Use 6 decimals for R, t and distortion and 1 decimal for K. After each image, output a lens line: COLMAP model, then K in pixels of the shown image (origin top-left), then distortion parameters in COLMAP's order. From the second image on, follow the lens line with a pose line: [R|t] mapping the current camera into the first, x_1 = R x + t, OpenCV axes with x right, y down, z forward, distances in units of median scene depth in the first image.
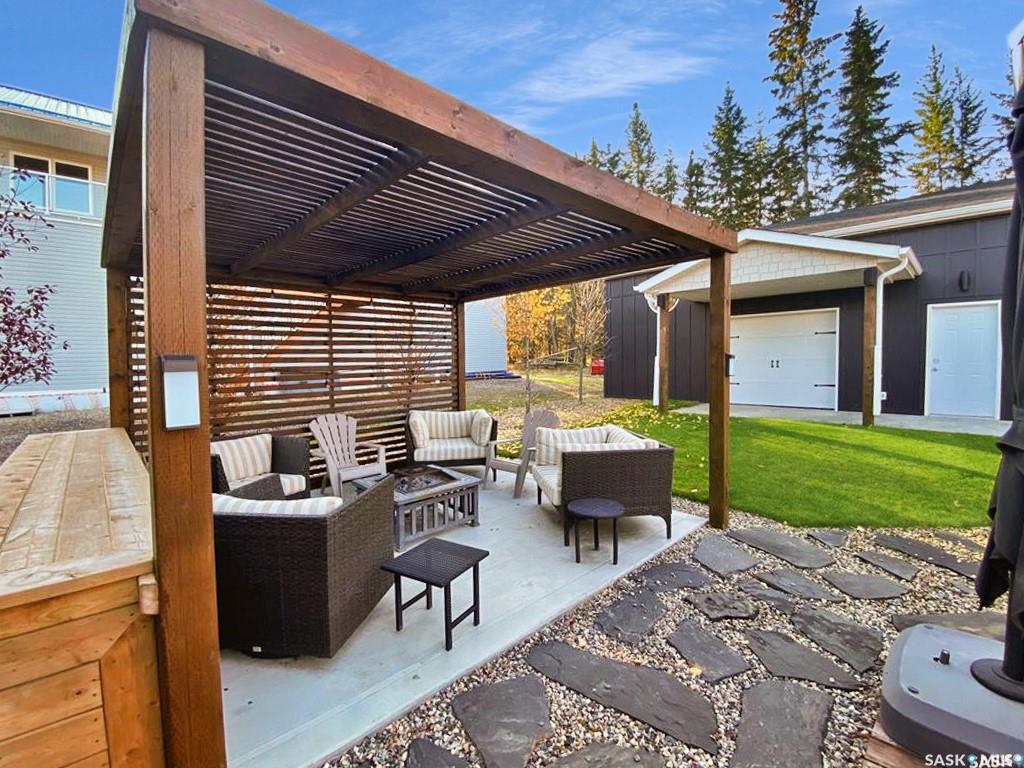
lens RADIAL K [[436.4, 0, 508.8], [0, 436.4, 383.7], [0, 0, 1]] dist [-0.030893, -0.001001]
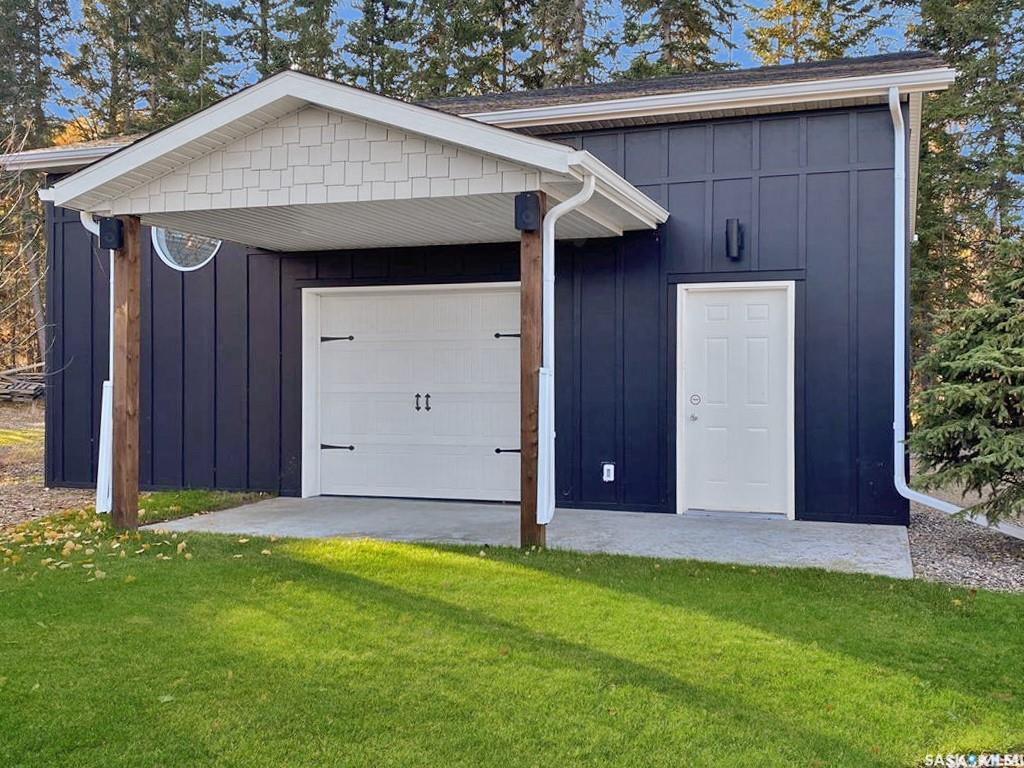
lens RADIAL K [[998.4, 0, 512.1], [0, 998.4, 384.1], [0, 0, 1]] dist [0.014714, 0.000000]
pose [[0.885865, 0.014312, 0.463722, 0.217358], [0.008785, 0.998827, -0.047609, -0.014649], [-0.463860, 0.046248, 0.884701, 0.061098]]
